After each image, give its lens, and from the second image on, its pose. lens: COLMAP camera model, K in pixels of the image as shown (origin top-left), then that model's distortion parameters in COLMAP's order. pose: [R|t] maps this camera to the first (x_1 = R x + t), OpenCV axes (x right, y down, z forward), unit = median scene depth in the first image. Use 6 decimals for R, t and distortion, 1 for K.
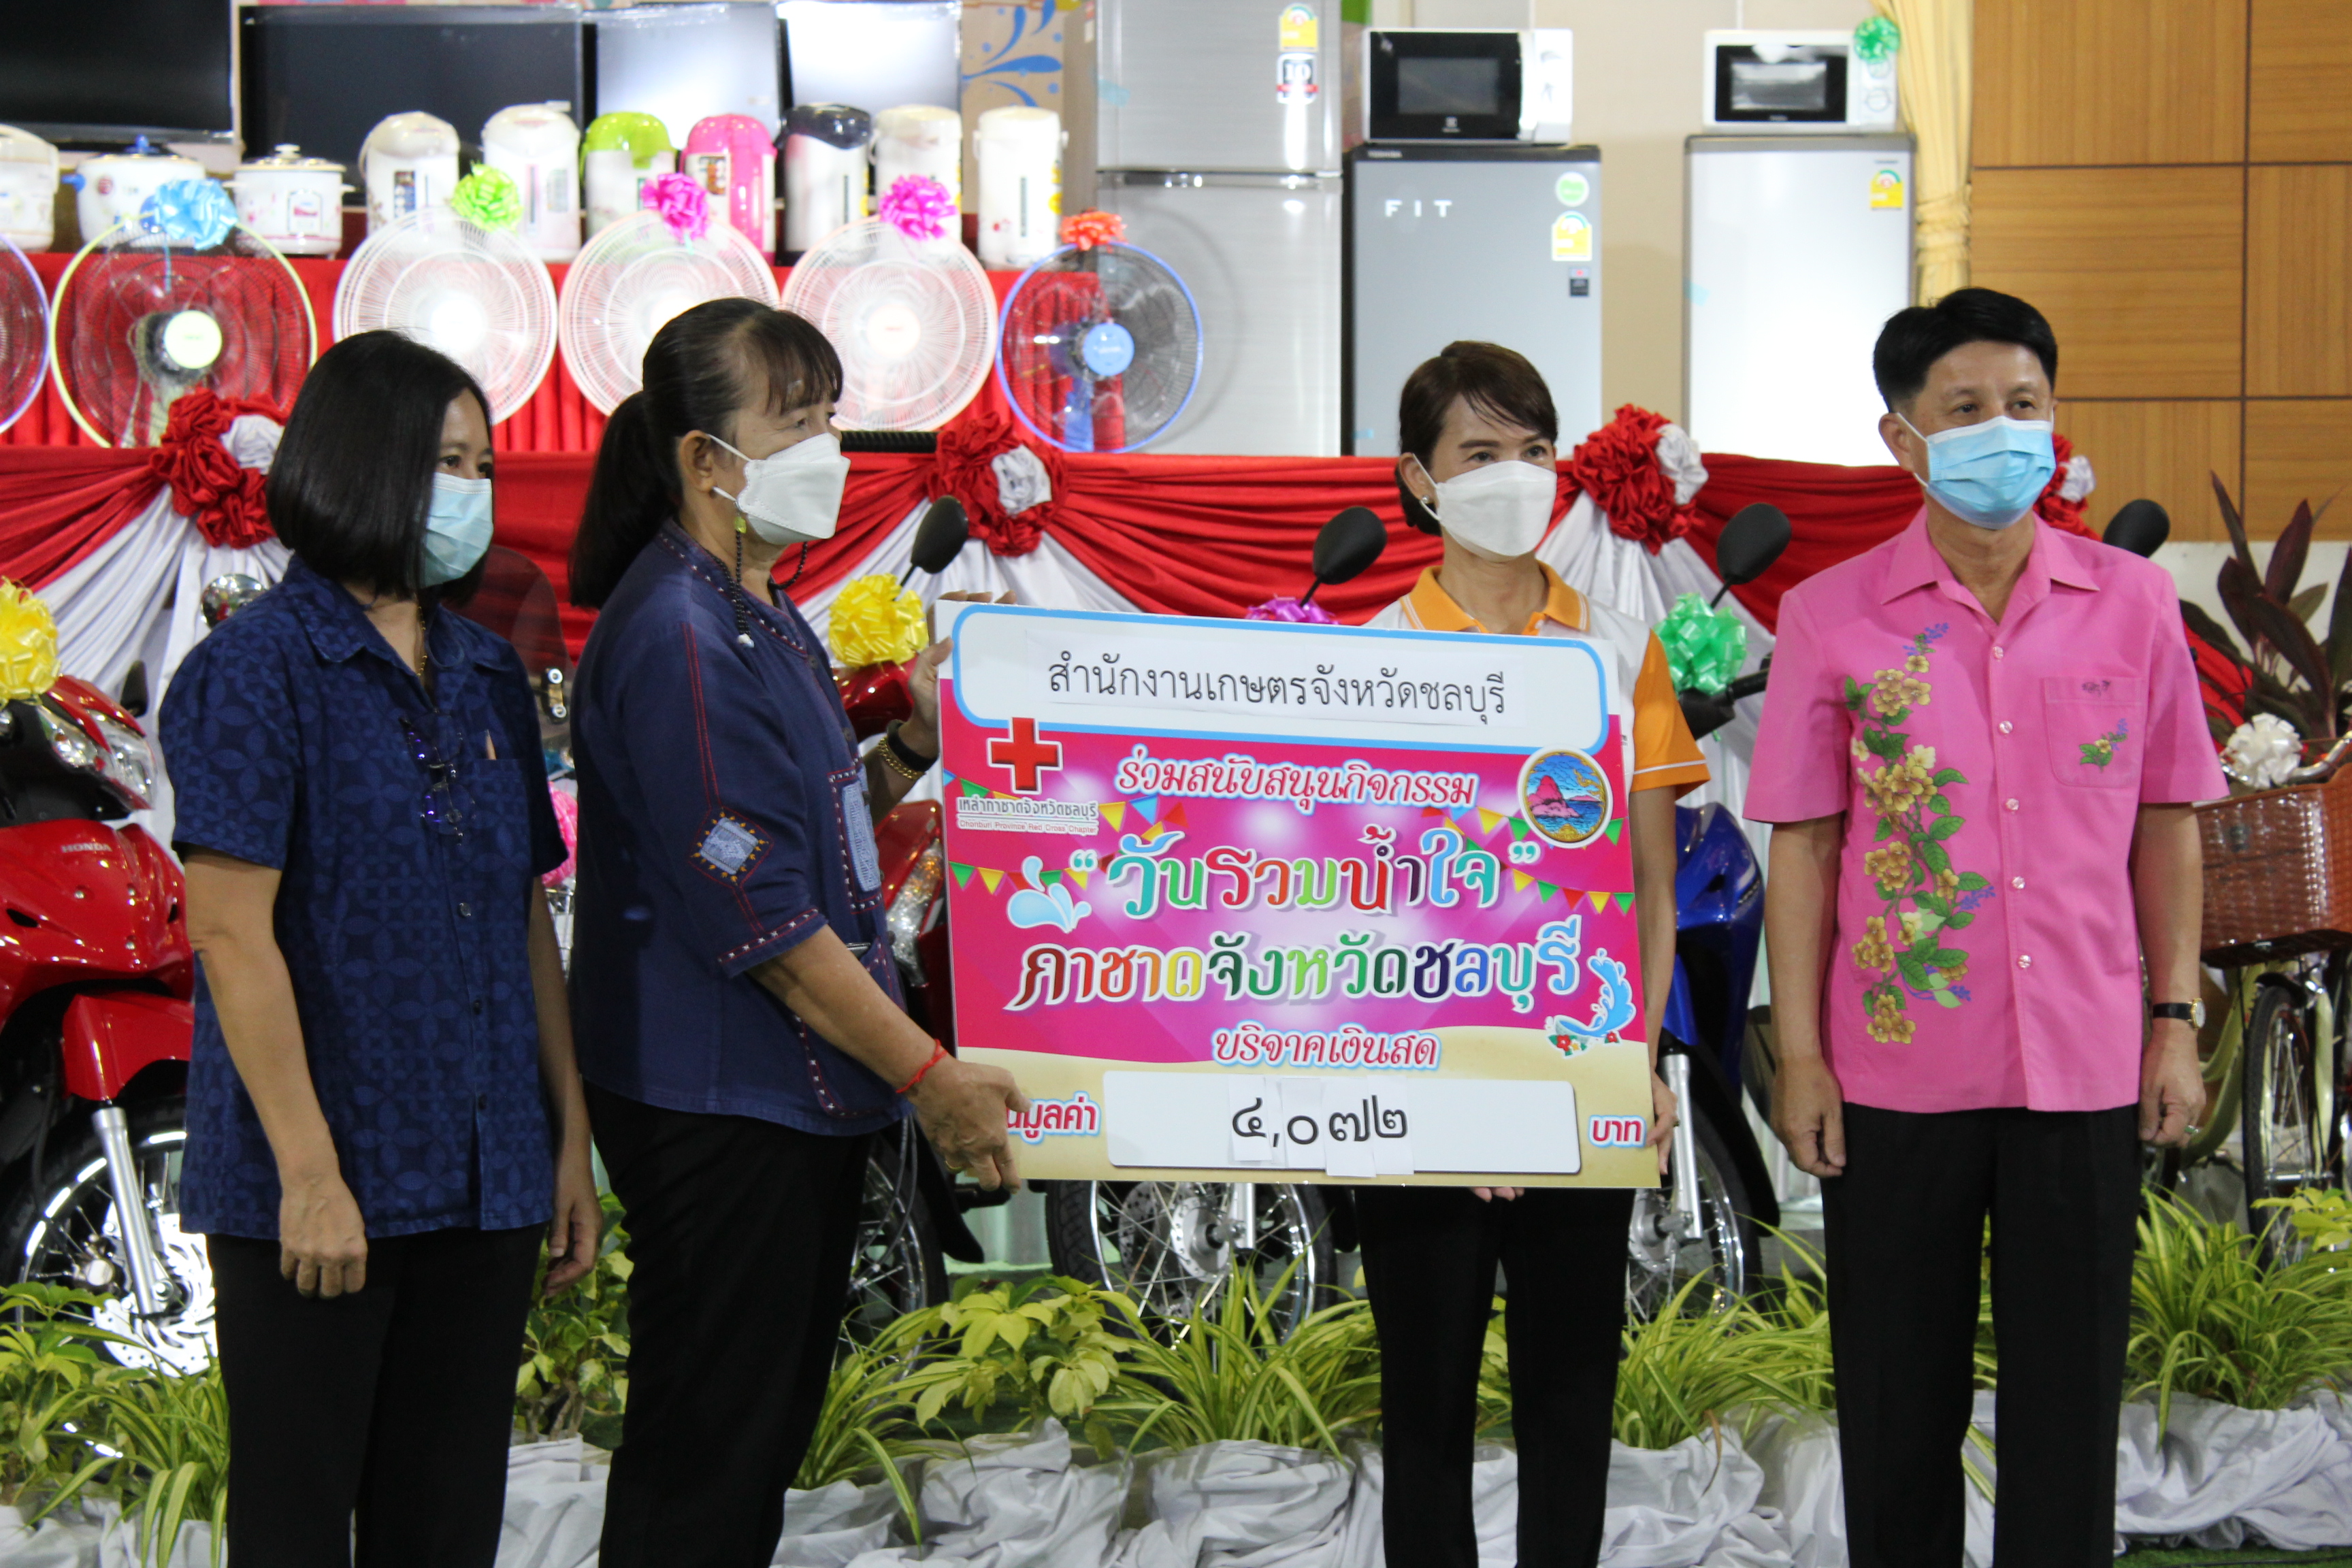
lens RADIAL K [[5653.2, 0, 1176.0], [0, 5653.2, 784.0], [0, 0, 1]] dist [0.070531, 0.353204]
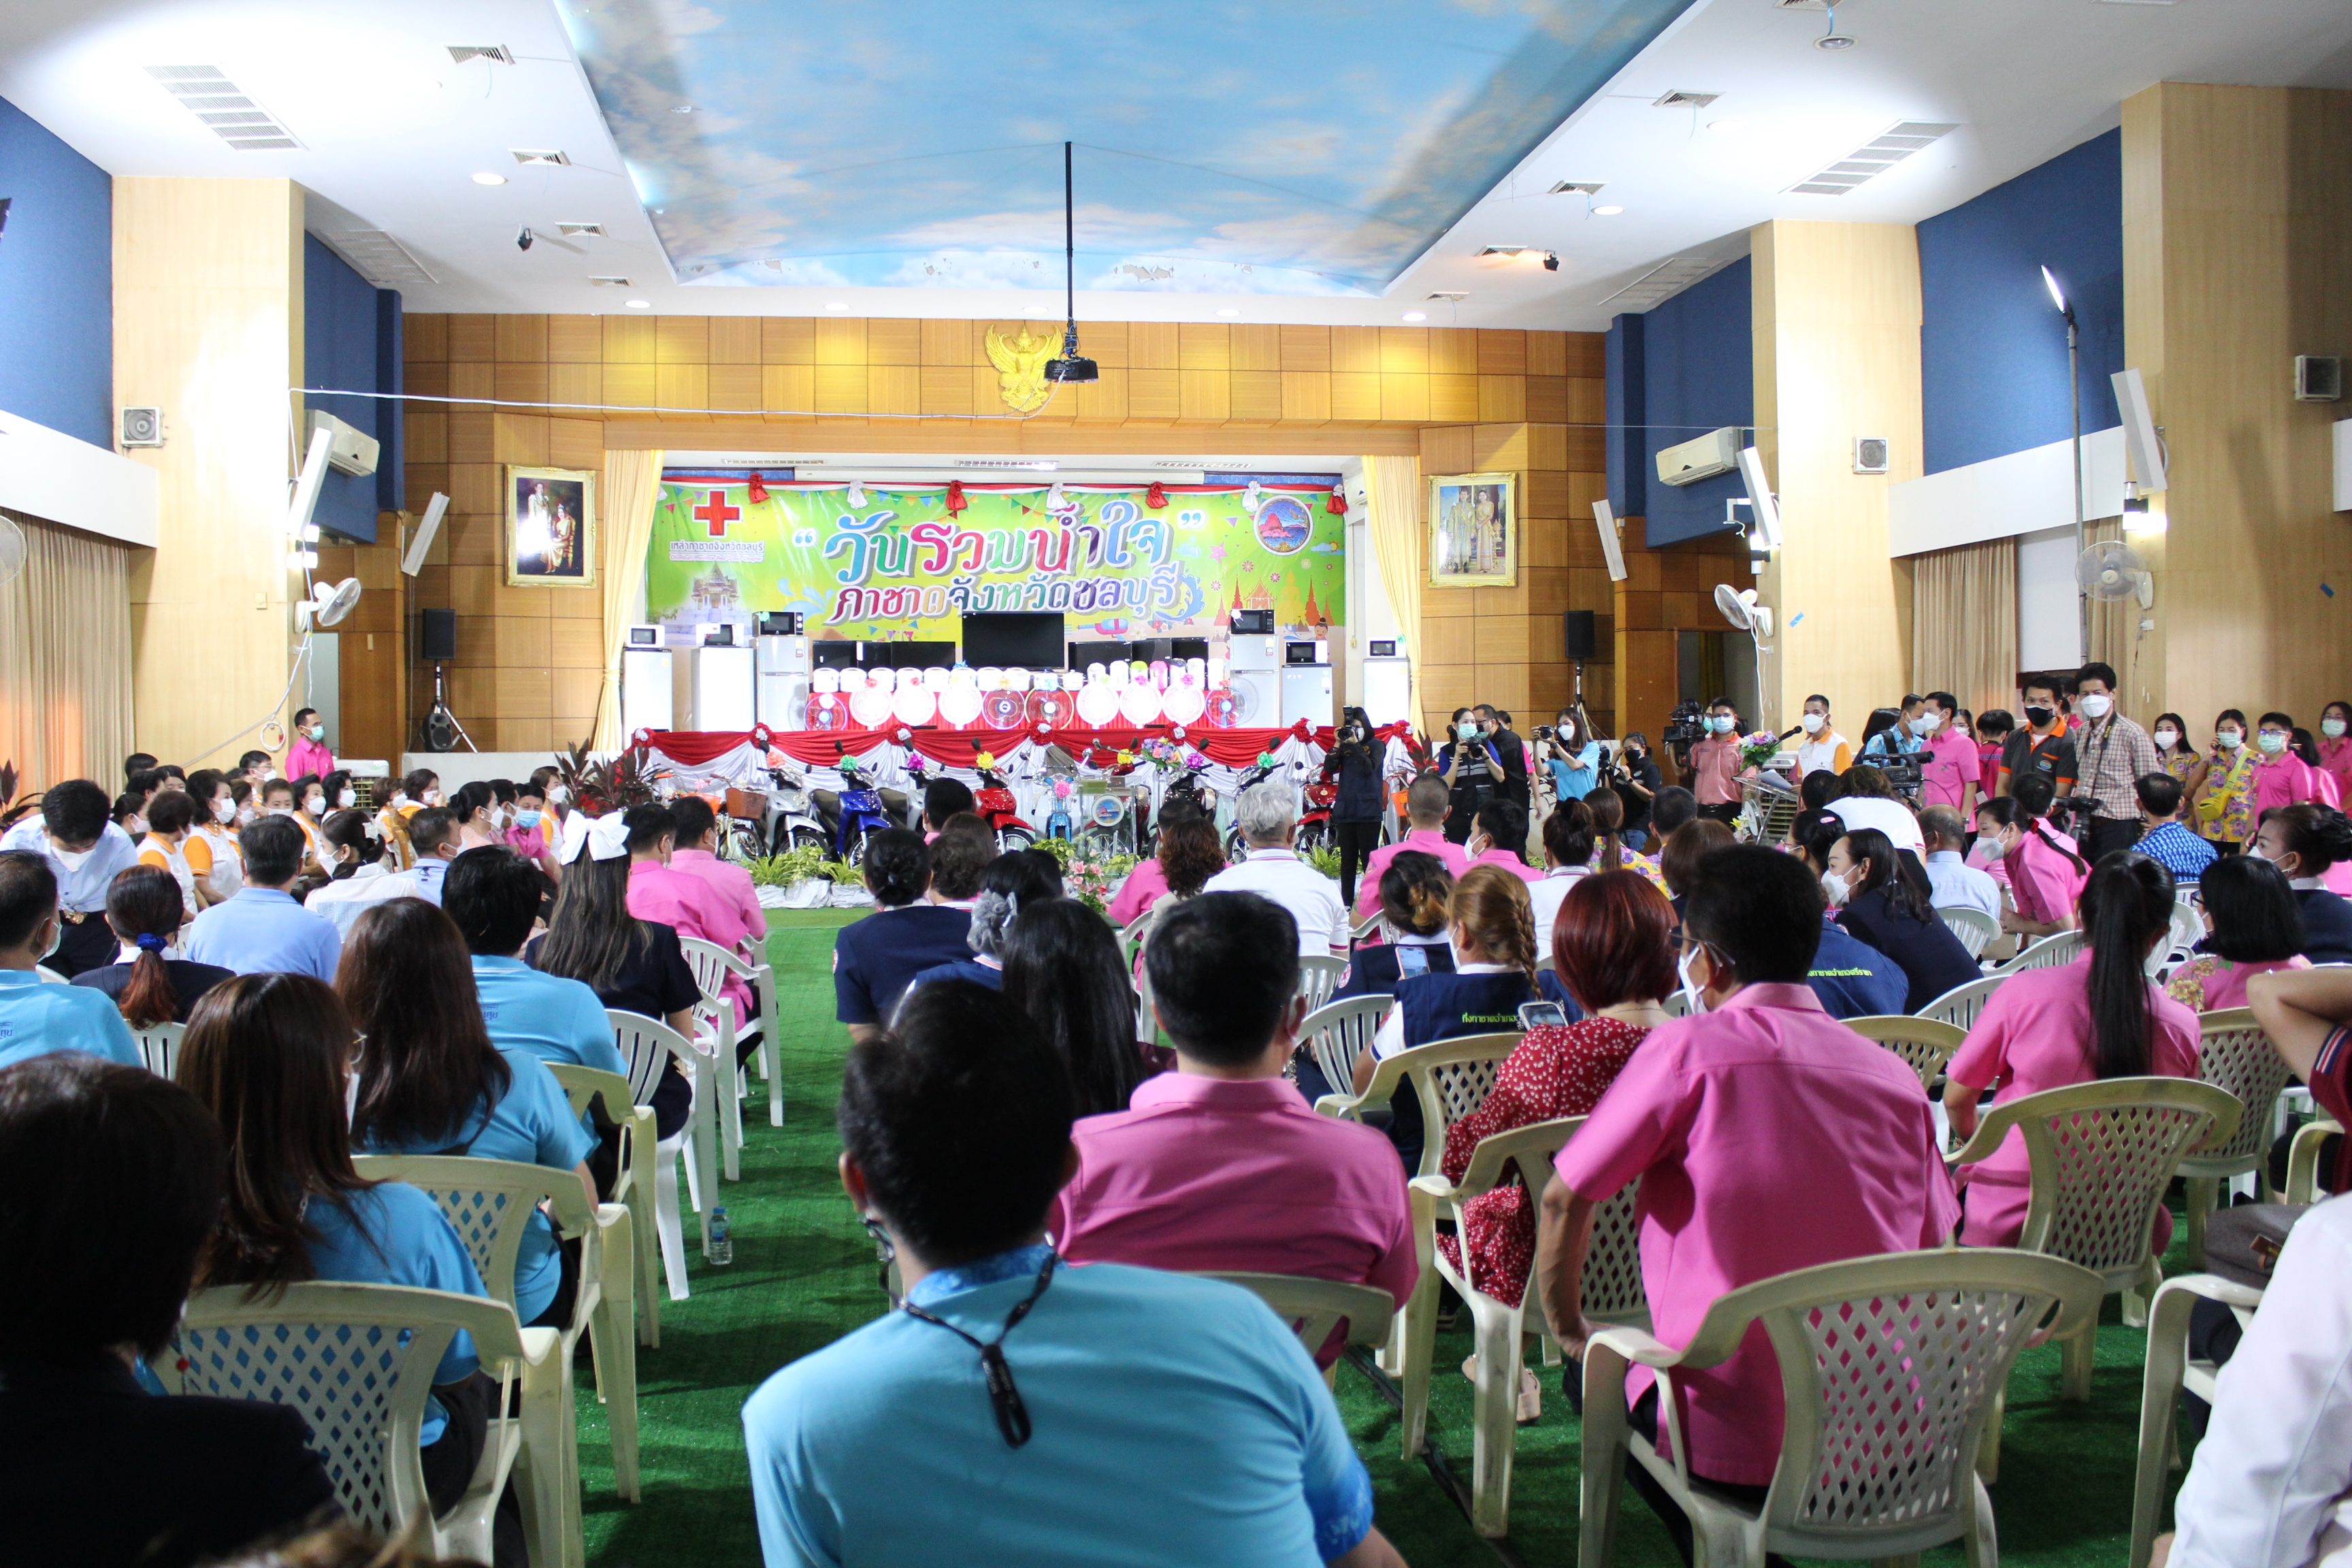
lens RADIAL K [[2098.2, 0, 1176.0], [0, 2098.2, 784.0], [0, 0, 1]] dist [-0.157242, 0.000107]
pose [[0.977878, -0.003738, -0.209143, 0.380060], [-0.000918, 0.999754, -0.022164, 0.041034], [0.209175, 0.021866, 0.977634, -0.978928]]
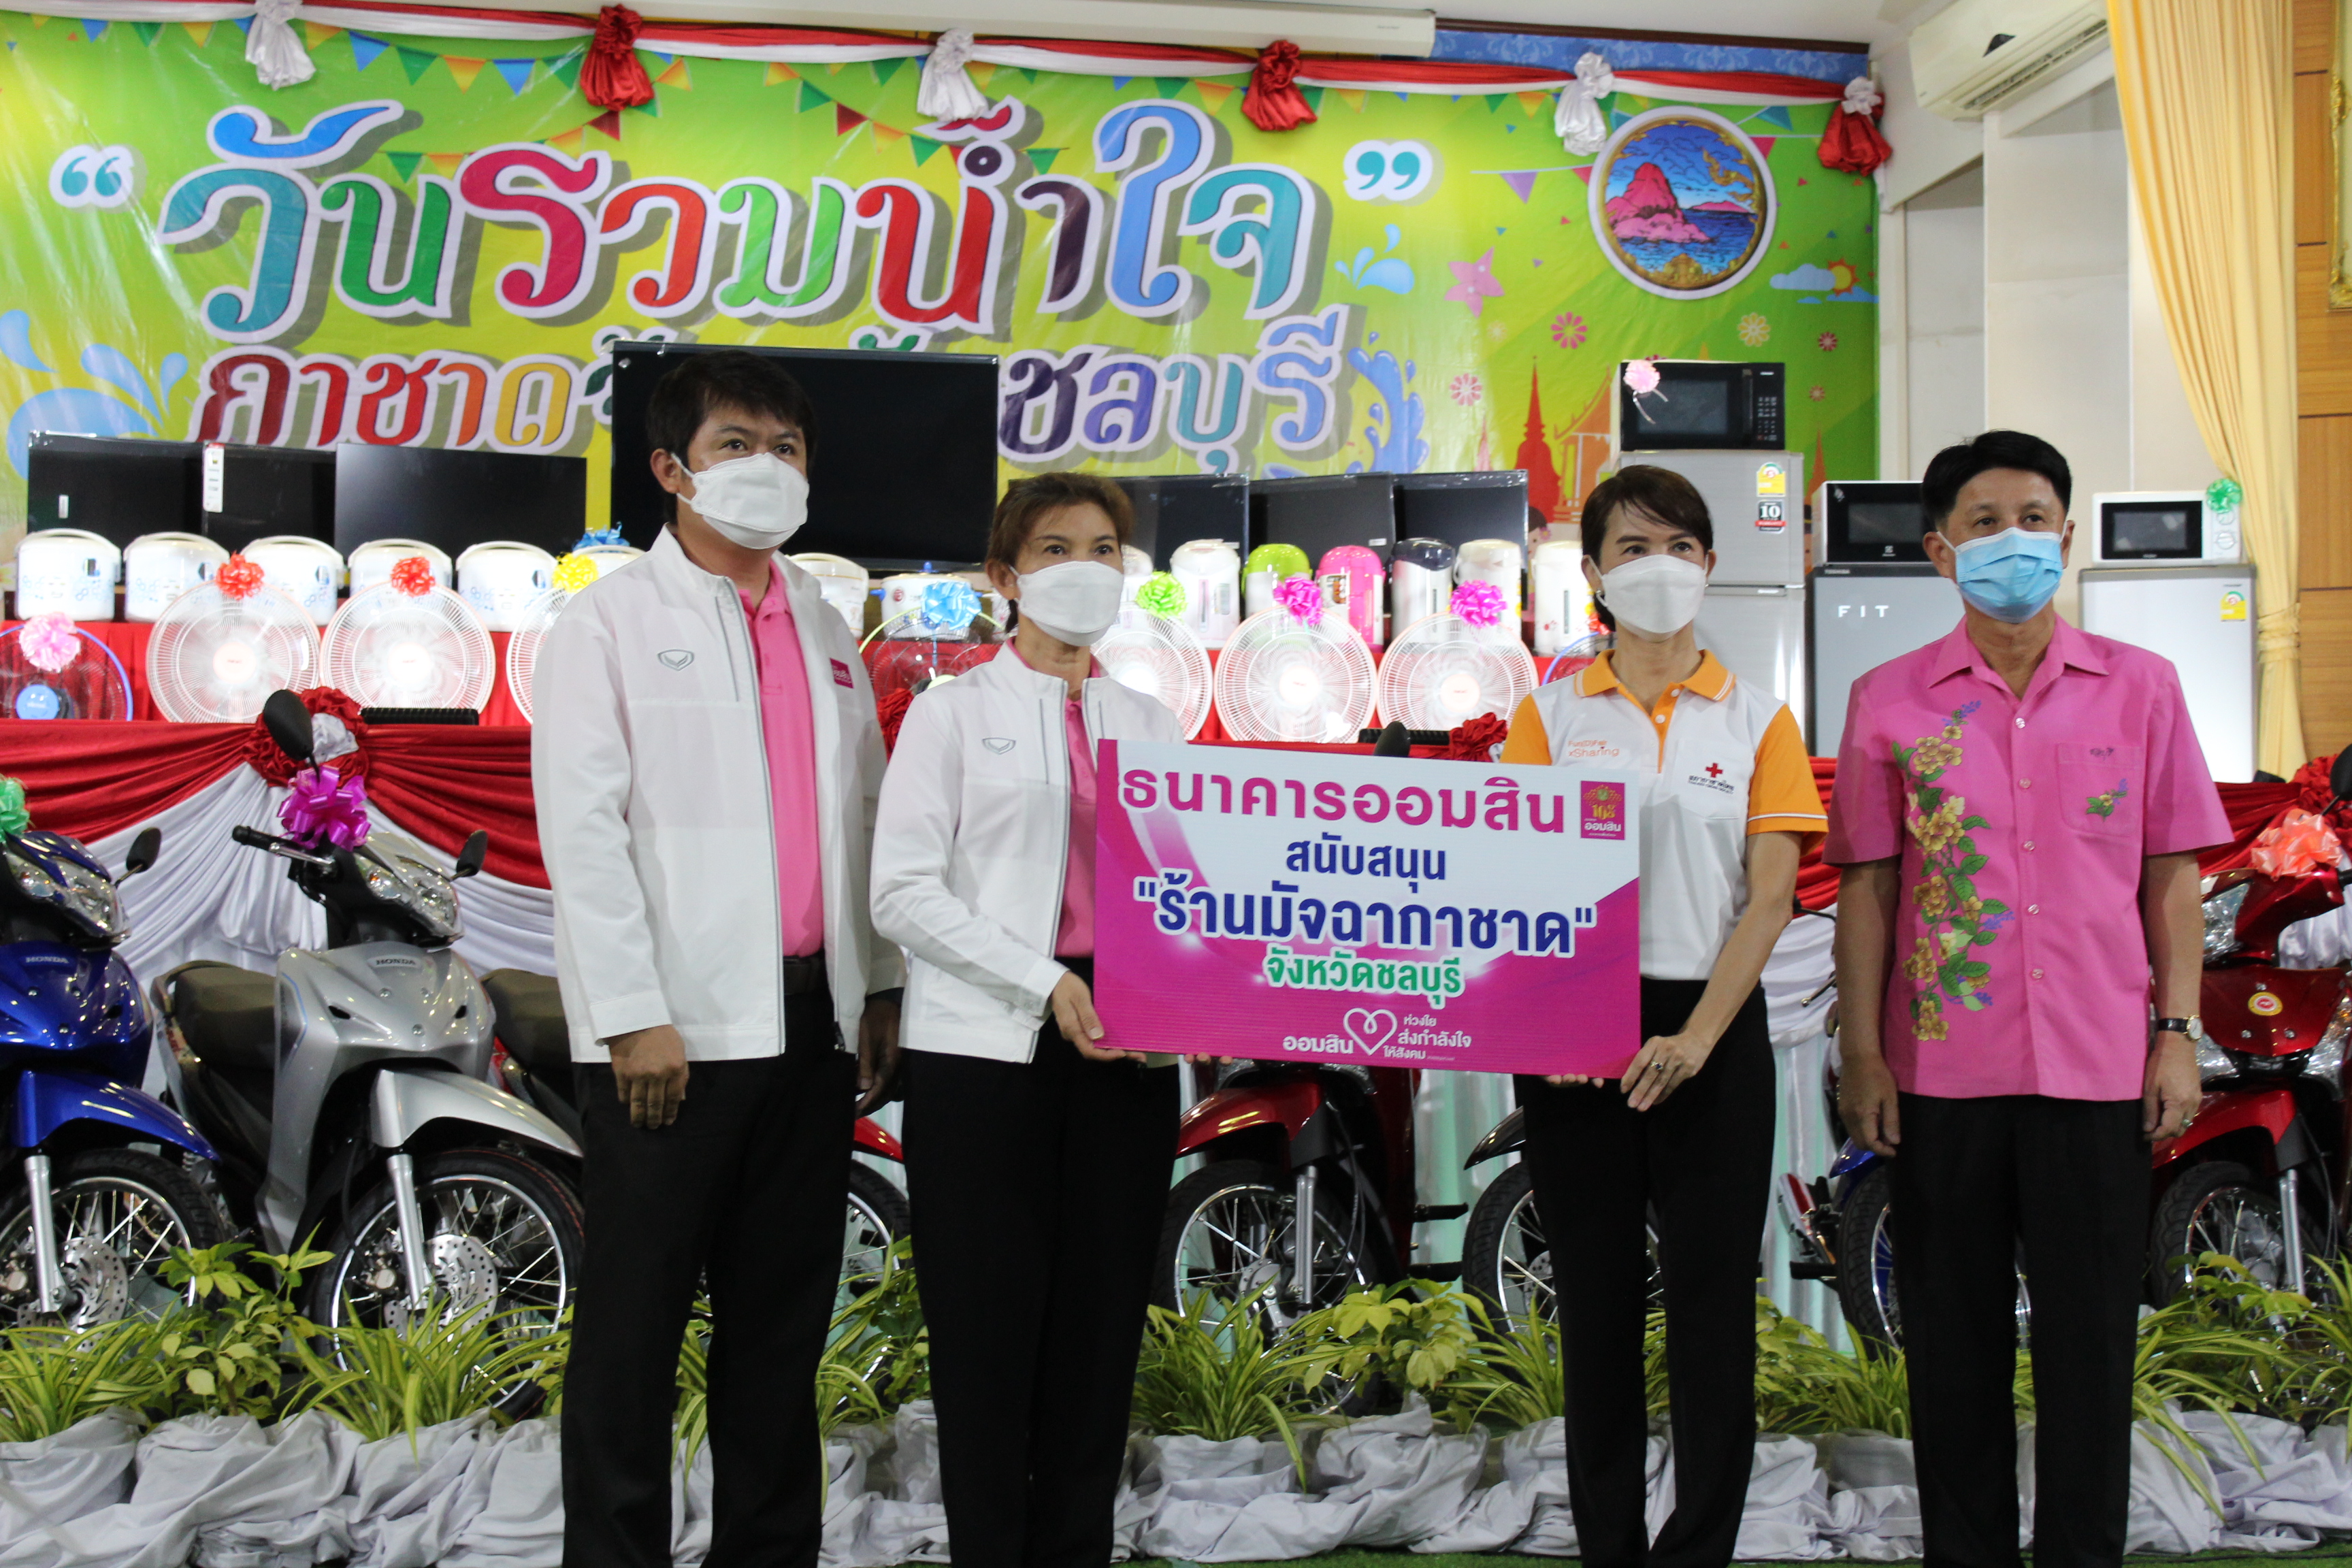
lens RADIAL K [[3863.4, 0, 1165.6], [0, 3863.4, 785.7], [0, 0, 1]] dist [-0.023498, 0.178654]
pose [[0.982701, -0.007203, -0.185060, 0.056792], [-0.013589, 0.993746, -0.110839, 0.049942], [0.184701, 0.111436, 0.976457, 0.089828]]
